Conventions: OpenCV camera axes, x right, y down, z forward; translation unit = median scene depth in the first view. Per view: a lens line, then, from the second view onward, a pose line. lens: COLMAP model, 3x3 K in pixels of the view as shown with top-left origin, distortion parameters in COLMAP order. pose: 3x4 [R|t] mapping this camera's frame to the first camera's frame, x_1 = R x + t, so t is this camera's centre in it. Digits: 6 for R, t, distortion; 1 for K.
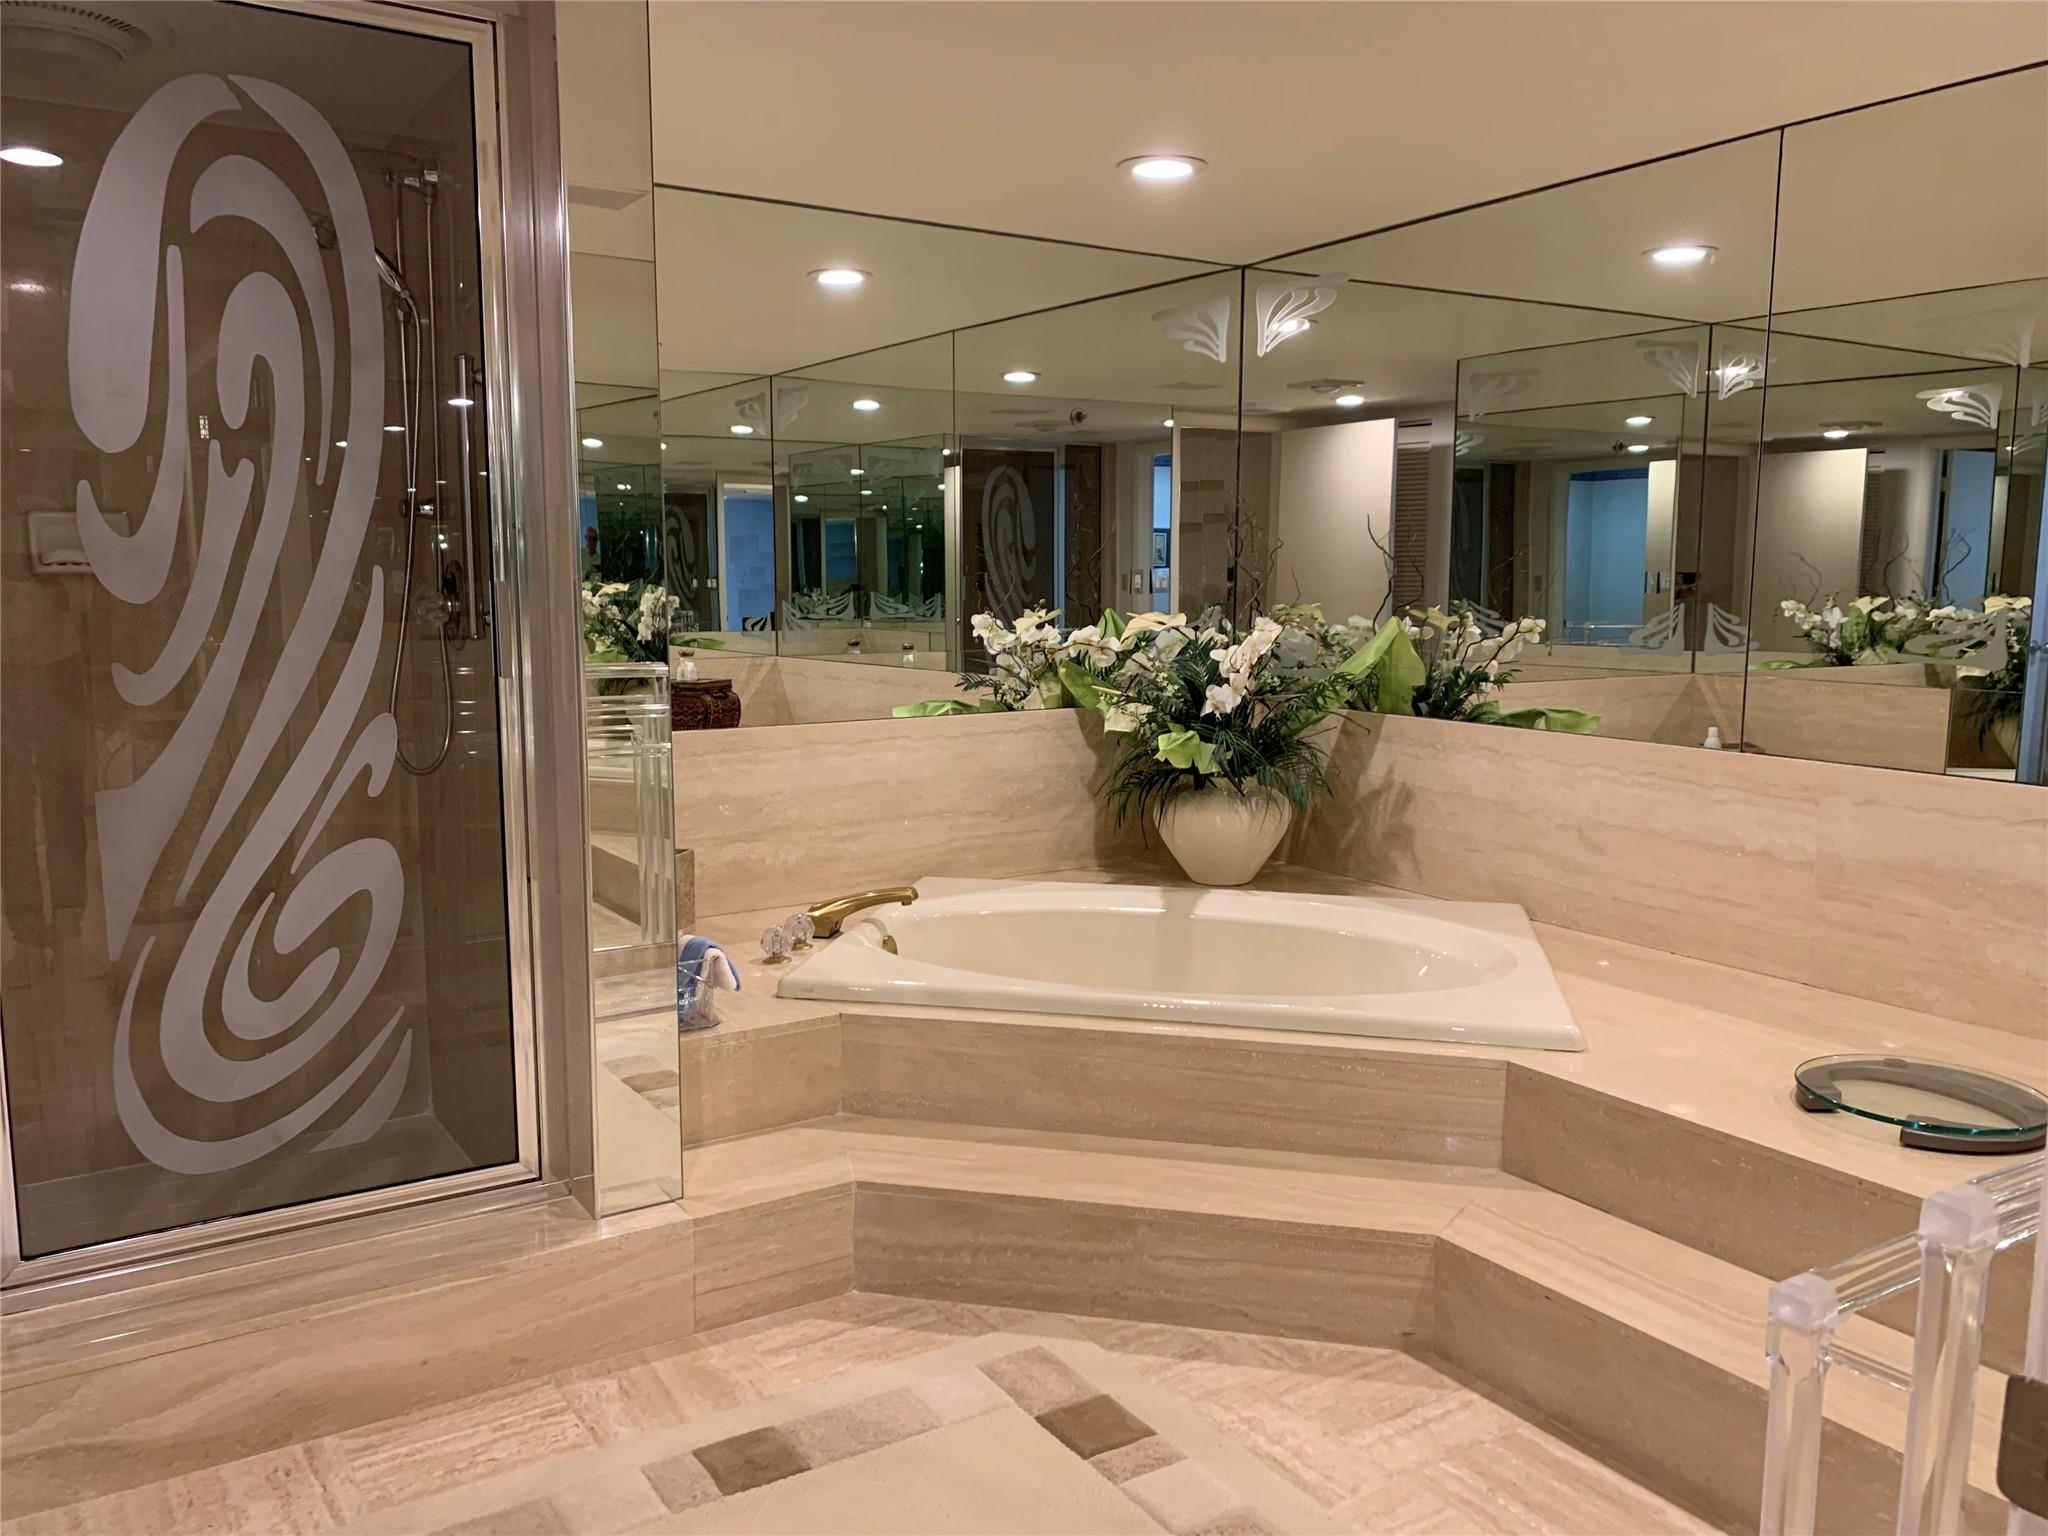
lens RADIAL K [[1569.4, 0, 1024.0], [0, 1569.4, 768.0], [0, 0, 1]] dist [-0.001097, -0.000102]
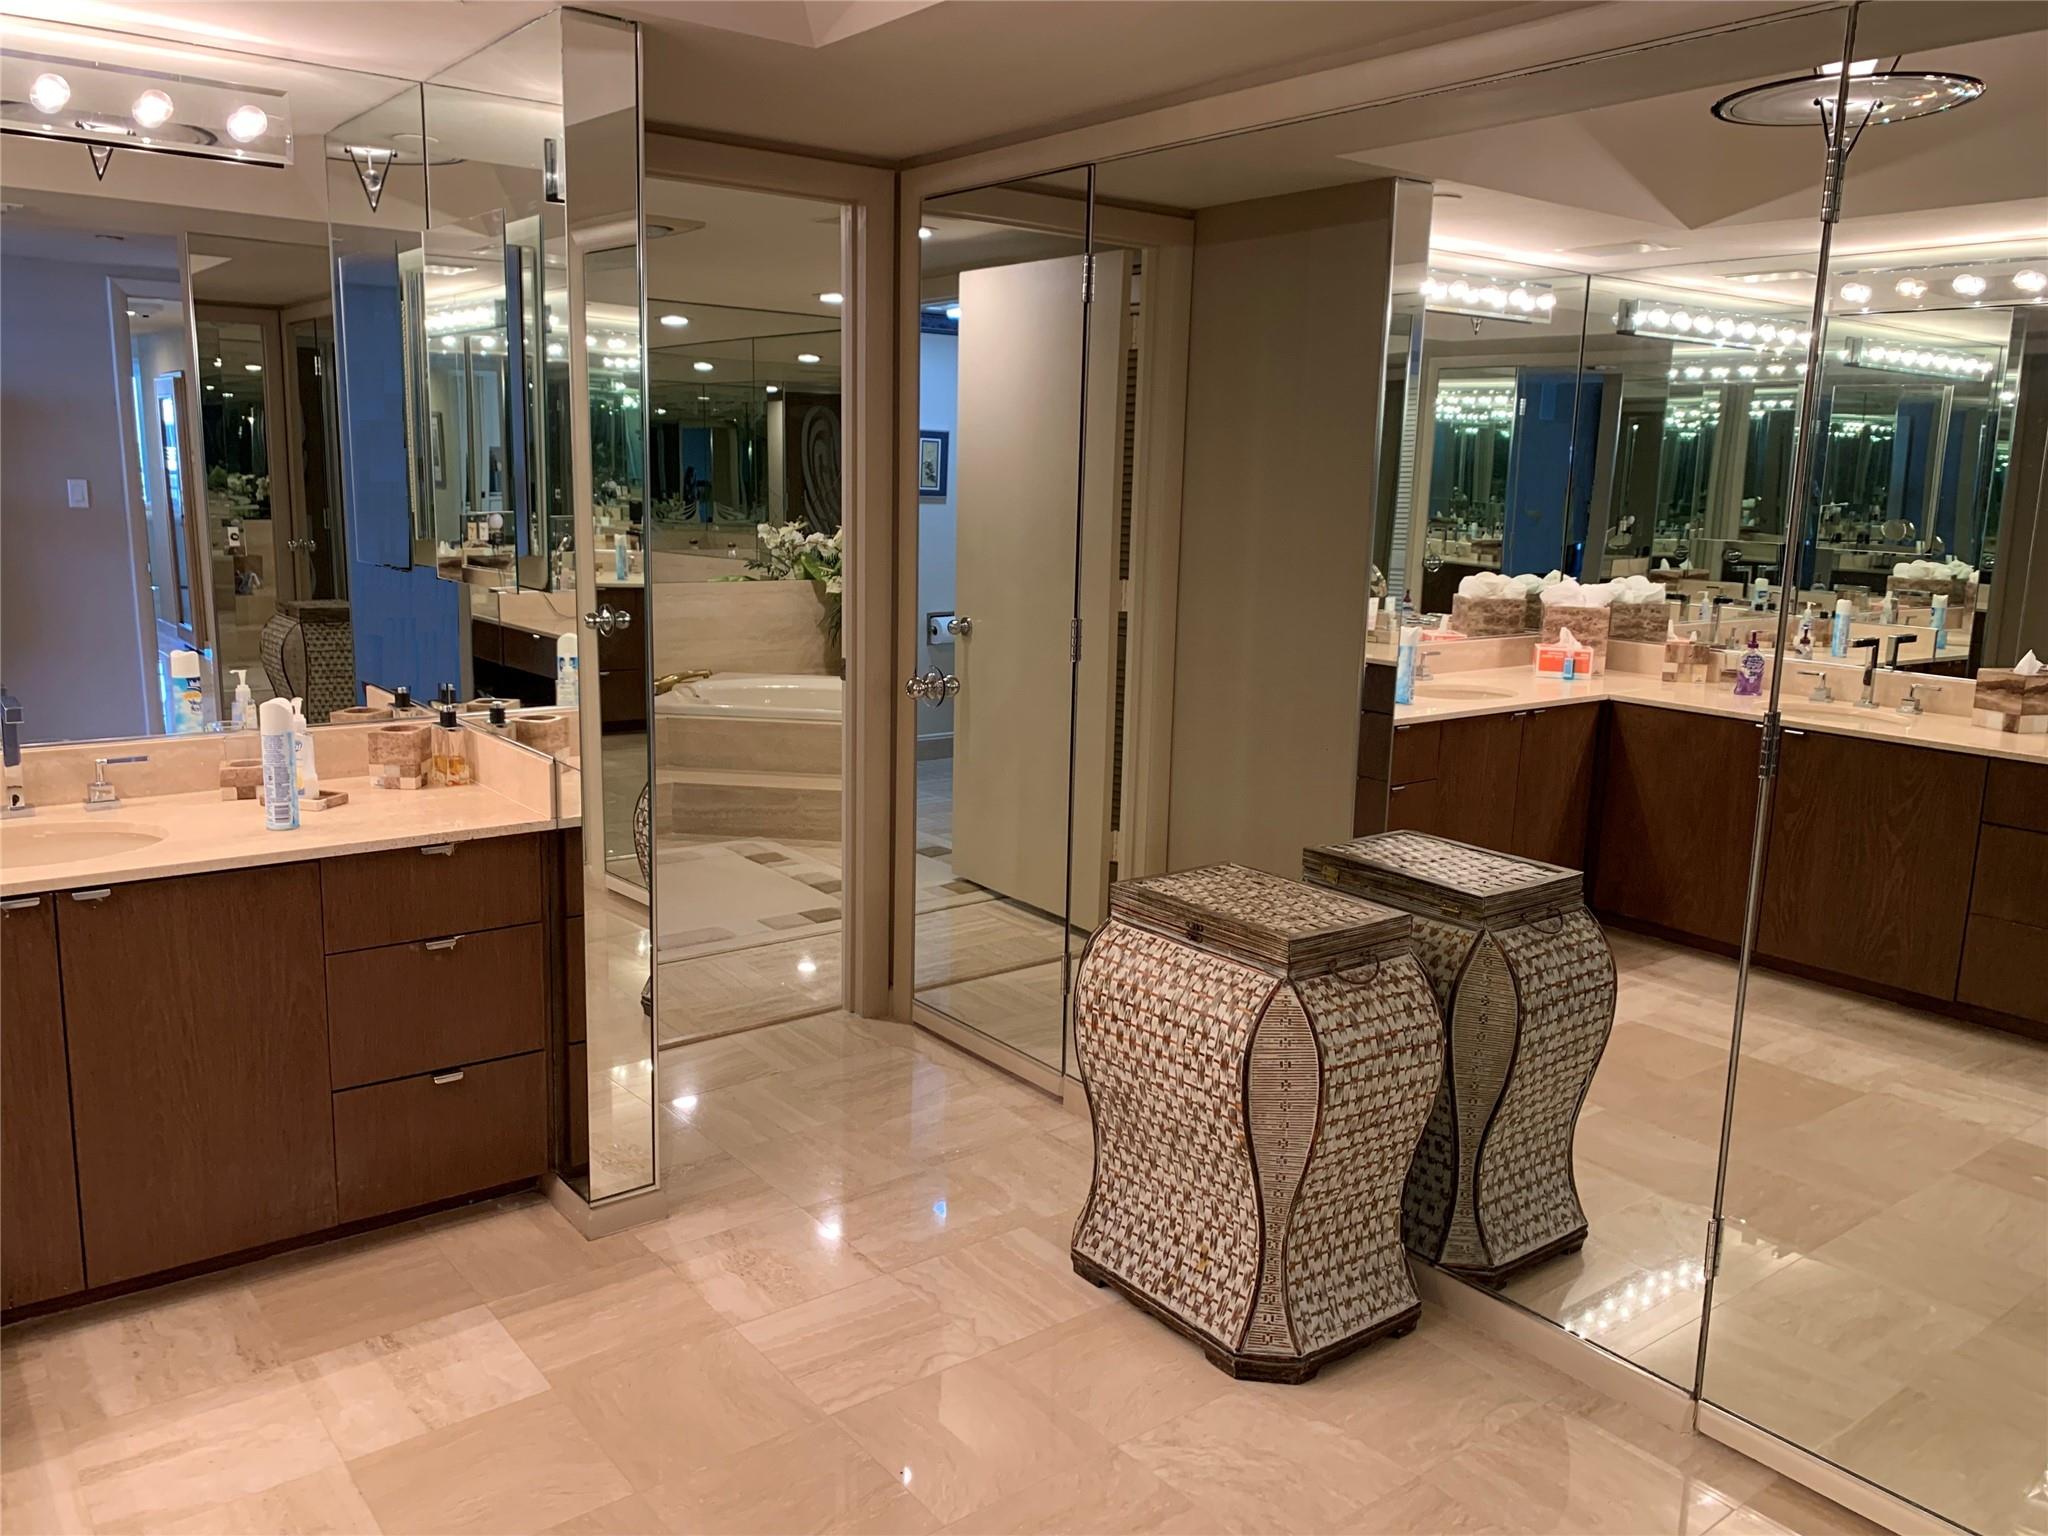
lens RADIAL K [[1564.2, 0, 1065.4], [0, 1564.2, 773.2], [0, 0, 1]] dist [0.005858, 0.000957]
pose [[0.993749, 0.009132, 0.111259, 0.121275], [-0.015730, 0.998159, 0.058571, 0.069894], [-0.110519, -0.059955, 0.992064, -0.768499]]
